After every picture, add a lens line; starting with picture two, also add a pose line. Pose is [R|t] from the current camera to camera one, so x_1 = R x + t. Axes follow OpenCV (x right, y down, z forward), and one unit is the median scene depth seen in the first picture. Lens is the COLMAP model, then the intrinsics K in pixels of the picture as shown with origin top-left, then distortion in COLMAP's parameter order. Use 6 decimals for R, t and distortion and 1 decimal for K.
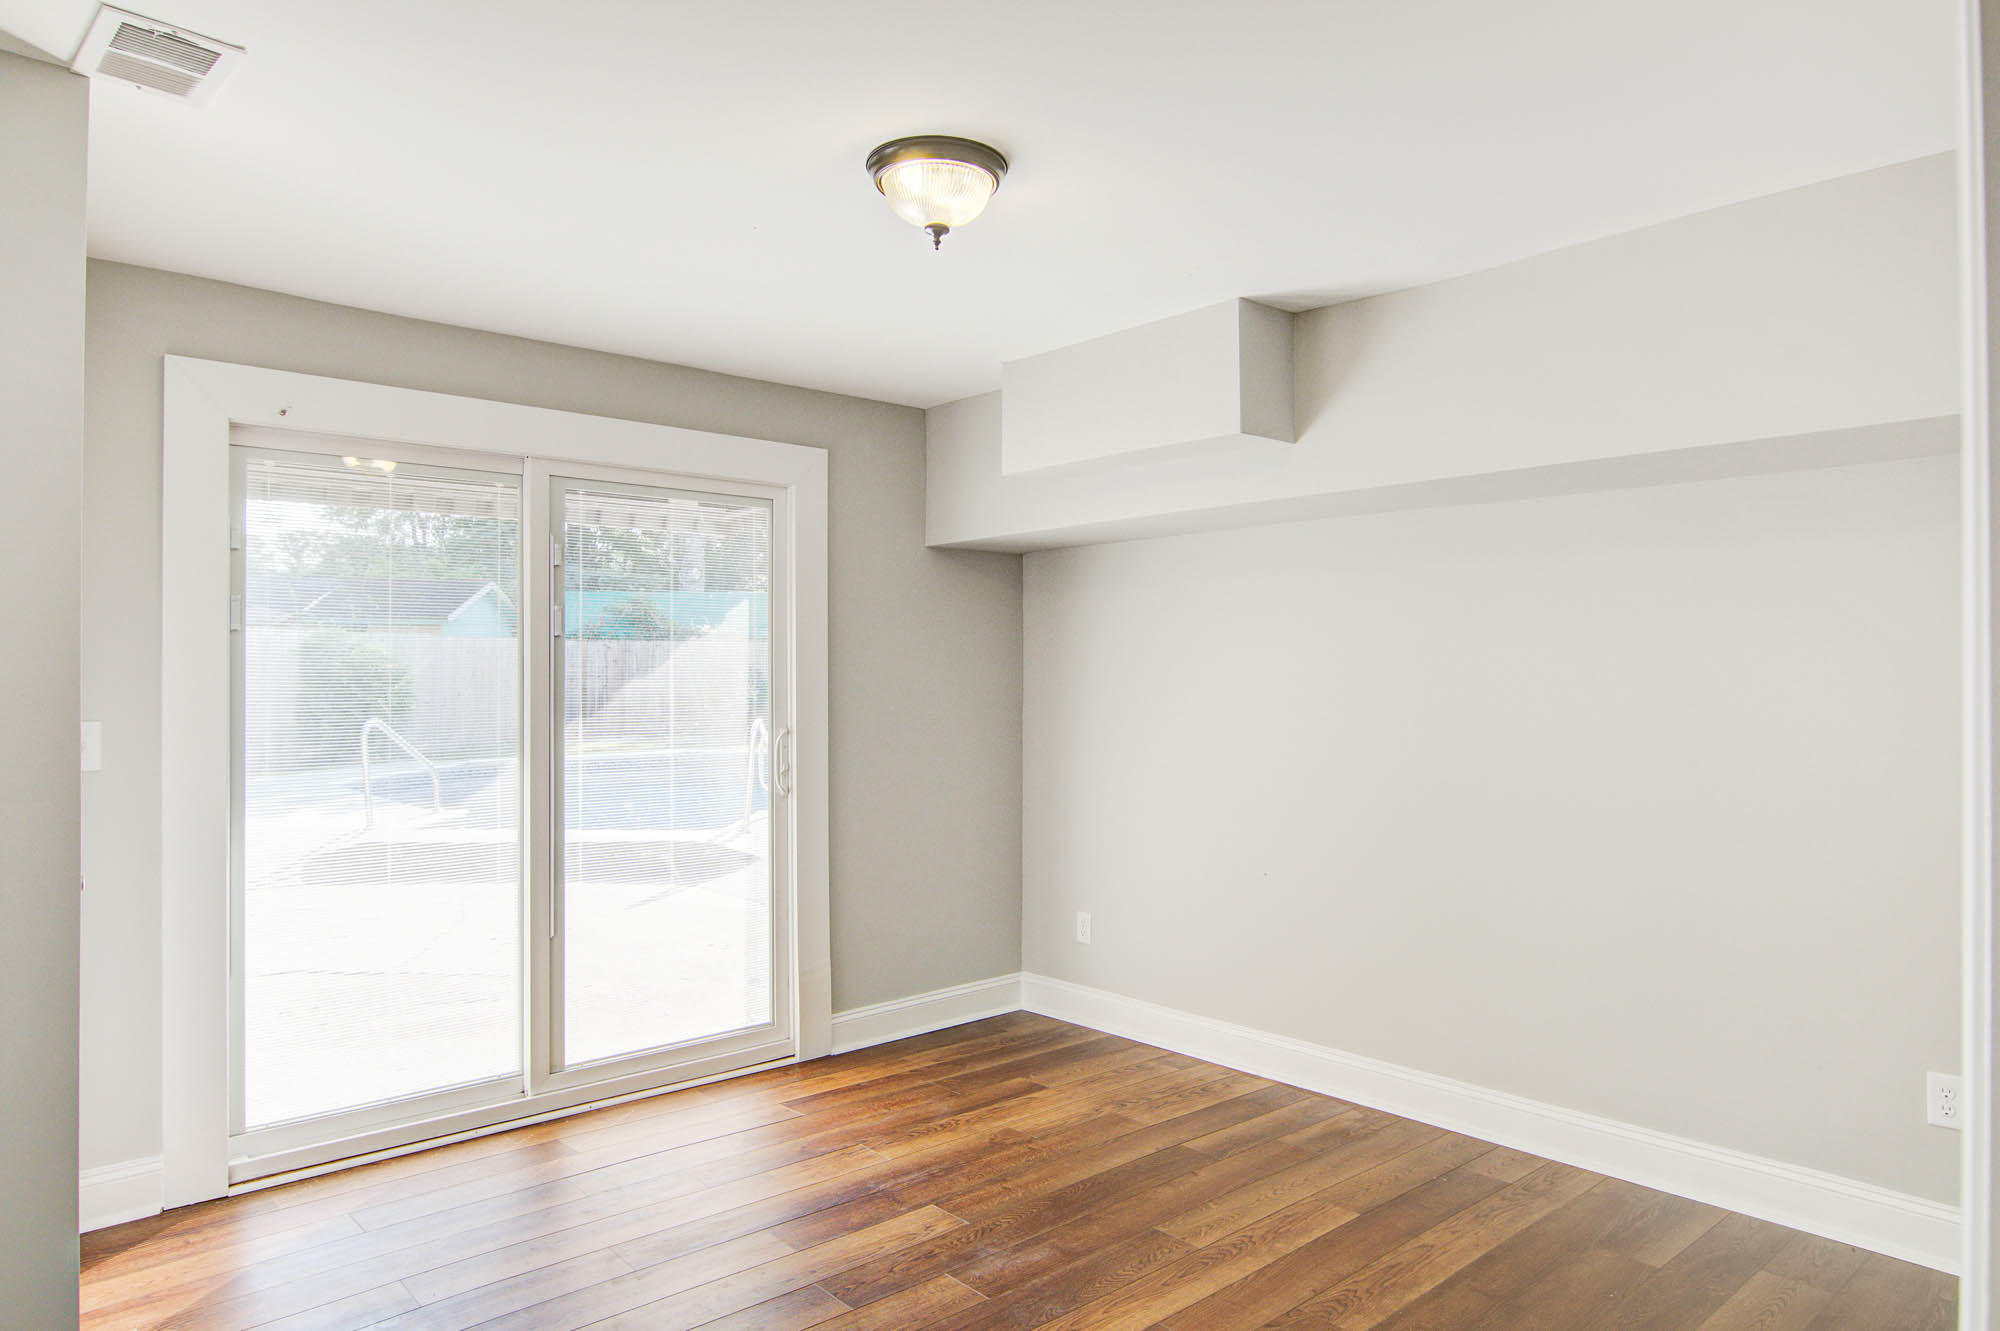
lens RADIAL K [[1221.6, 0, 1001.6], [0, 1221.6, 678.6], [0, 0, 1]] dist [-0.003935, -0.007766]
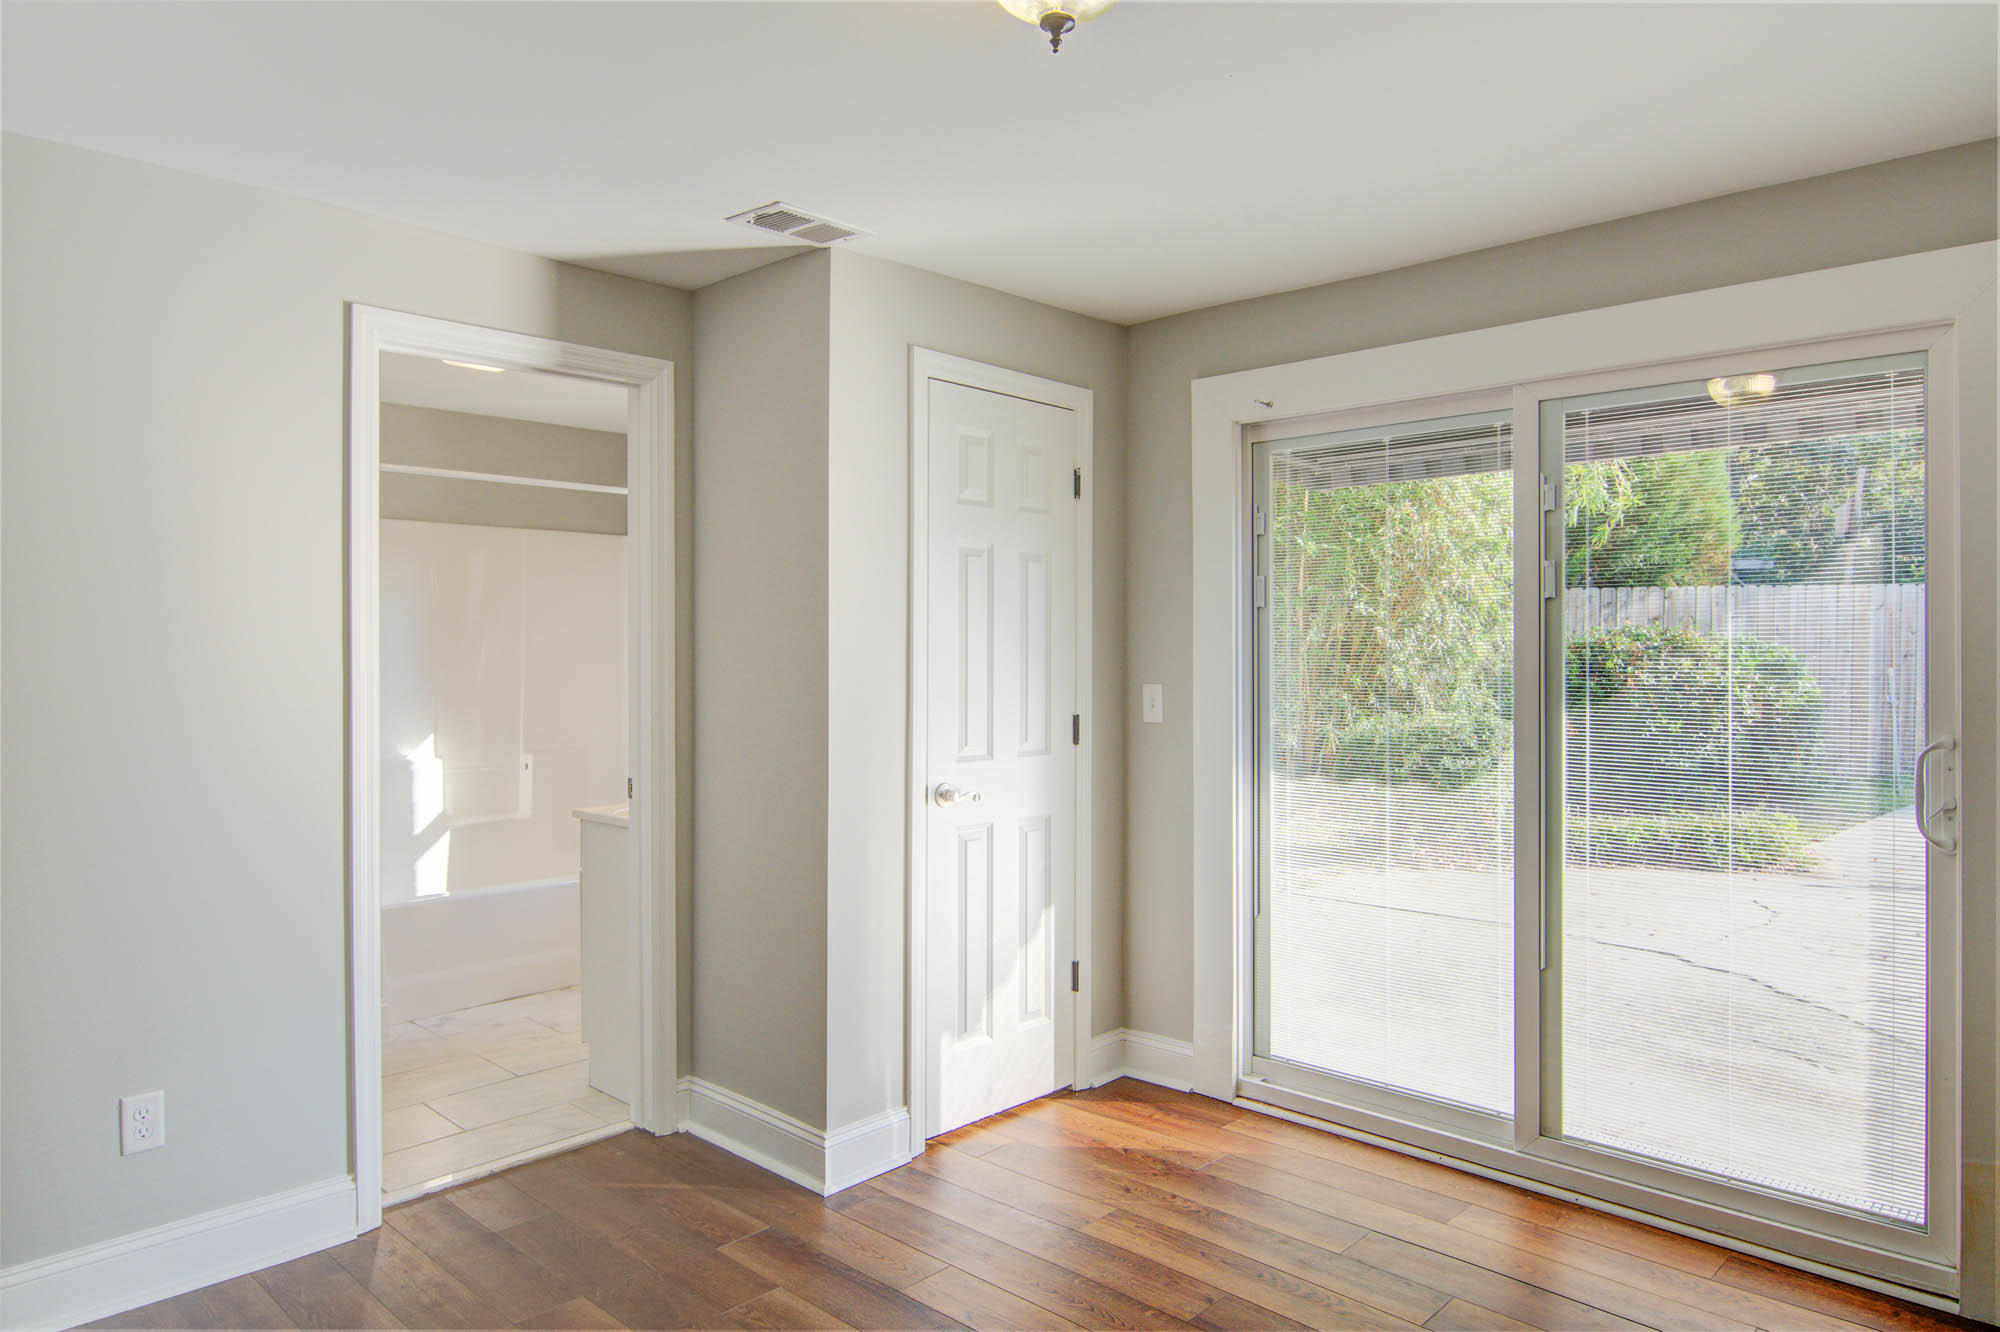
lens RADIAL K [[1221.6, 0, 1005.4], [0, 1221.6, 655.7], [0, 0, 1]] dist [-0.003935, -0.007766]
pose [[0.102087, 0.007966, -0.994744, 0.412837], [0.003566, 0.999959, 0.008374, -0.004790], [0.994769, -0.004402, 0.102054, 0.577978]]
